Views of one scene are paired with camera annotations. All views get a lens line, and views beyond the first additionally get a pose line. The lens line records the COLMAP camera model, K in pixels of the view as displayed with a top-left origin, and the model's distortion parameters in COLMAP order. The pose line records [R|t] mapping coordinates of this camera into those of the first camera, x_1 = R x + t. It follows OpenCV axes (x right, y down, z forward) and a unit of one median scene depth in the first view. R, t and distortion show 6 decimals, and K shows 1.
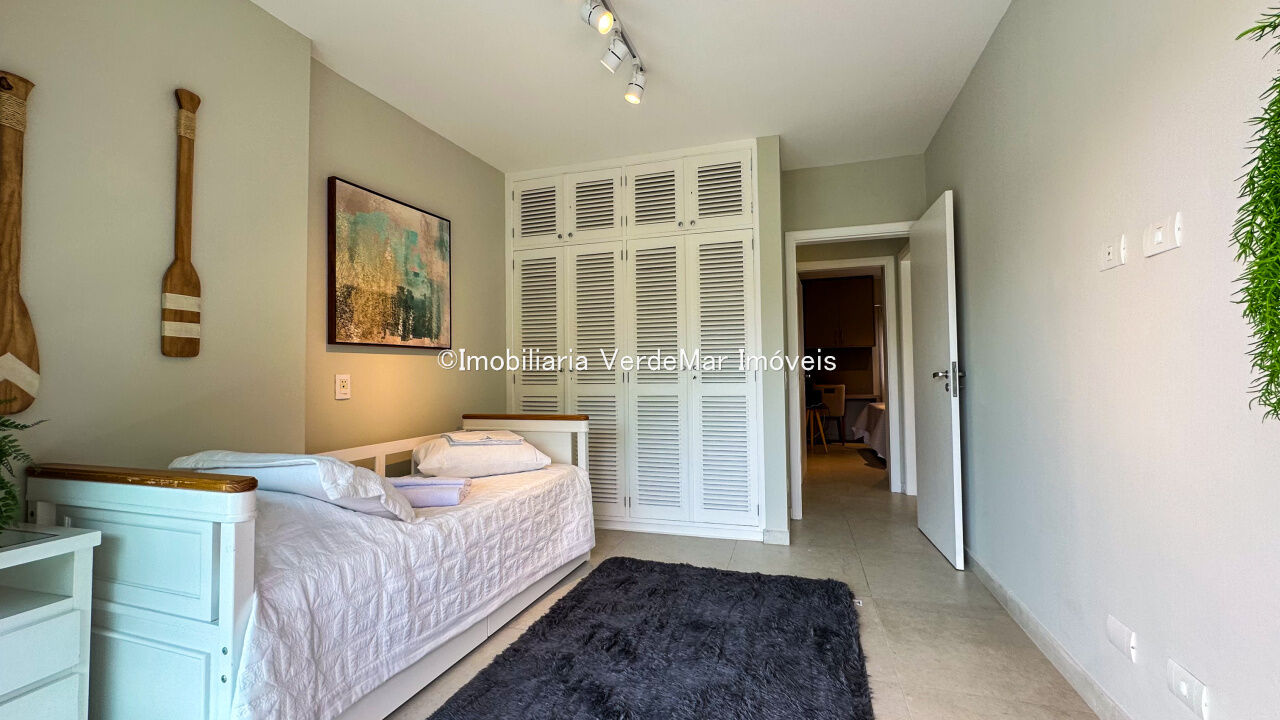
lens RADIAL K [[534.3, 0, 638.9], [0, 534.3, 358.3], [0, 0, 1]] dist [-0.000194, 0.000506]
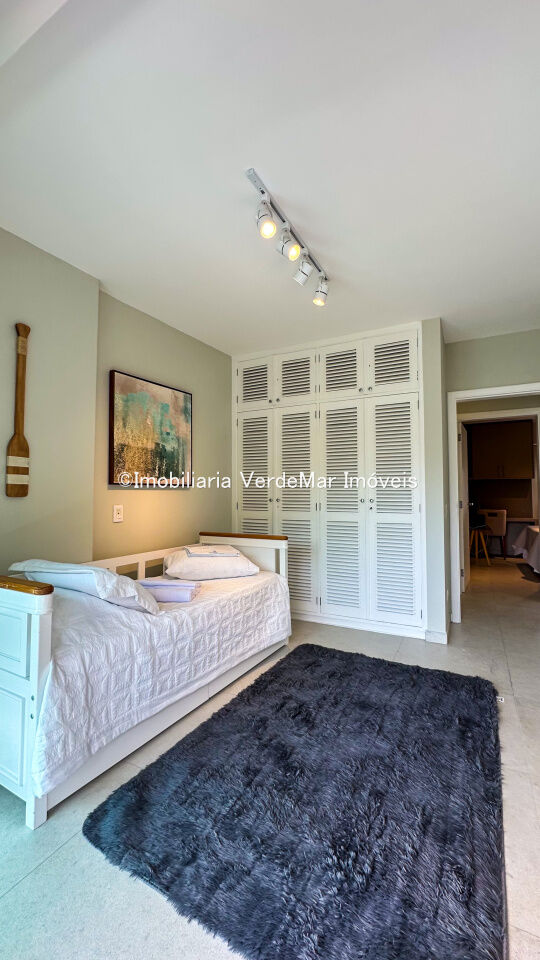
lens RADIAL K [[404.0, 0, 267.7], [0, 404.0, 479.0], [0, 0, 1]] dist [-0.001057, 0.000191]
pose [[0.983478, 0.005485, -0.180944, 0.045669], [-0.006191, 0.999975, -0.003333, -0.039137], [0.180921, 0.004398, 0.983488, -0.010621]]
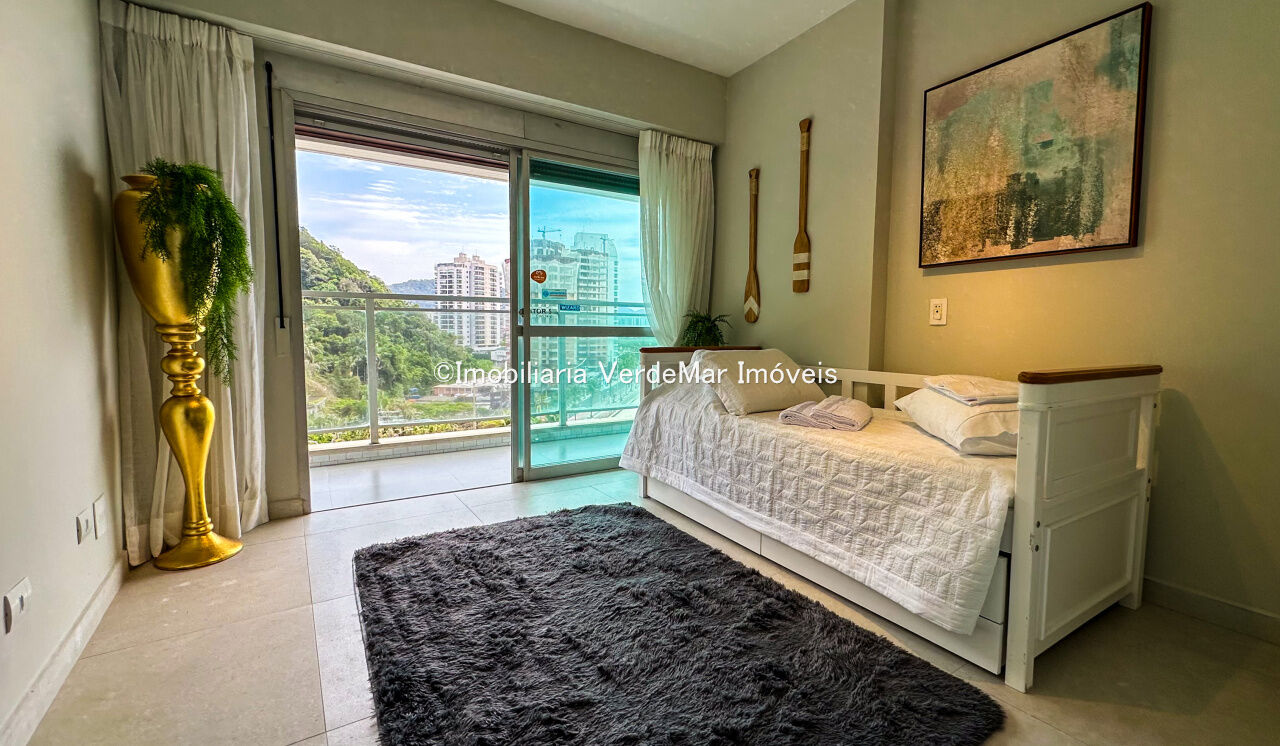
lens RADIAL K [[540.8, 0, 651.6], [0, 540.8, 370.9], [0, 0, 1]] dist [0.000734, -0.000045]
pose [[-0.632871, 0.065953, -0.771443, 0.505624], [0.019084, 0.997391, 0.069615, 0.080773], [0.774022, 0.029335, -0.632478, 1.209165]]
